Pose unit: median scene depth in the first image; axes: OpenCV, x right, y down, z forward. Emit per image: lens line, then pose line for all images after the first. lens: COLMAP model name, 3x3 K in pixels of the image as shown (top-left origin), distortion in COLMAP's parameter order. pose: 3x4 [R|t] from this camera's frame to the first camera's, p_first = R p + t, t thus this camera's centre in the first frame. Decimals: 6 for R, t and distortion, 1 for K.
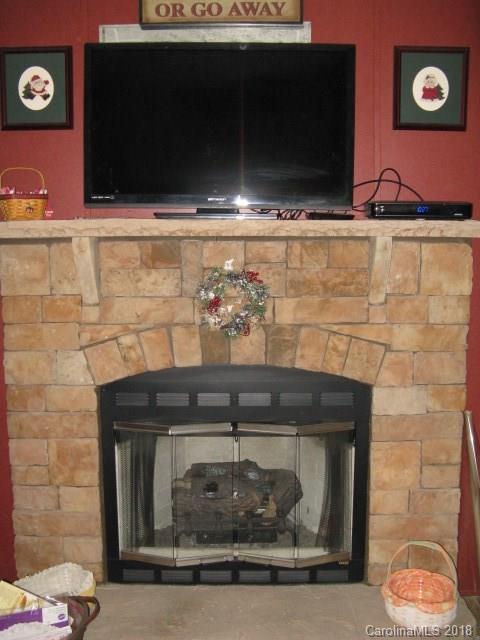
lens RADIAL K [[669.2, 0, 240.0], [0, 669.2, 320.0], [0, 0, 1]] dist [-0.174451, 0.188534]
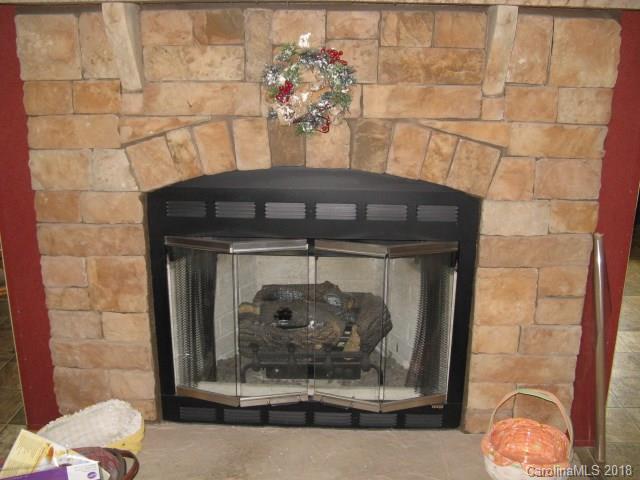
lens RADIAL K [[669.2, 0, 320.0], [0, 669.2, 240.0], [0, 0, 1]] dist [-0.174451, 0.188534]
pose [[0.999341, 0.020888, -0.029675, 0.027959], [-0.015399, 0.984547, 0.174443, 0.011468], [0.032861, -0.173871, 0.984220, 0.196756]]
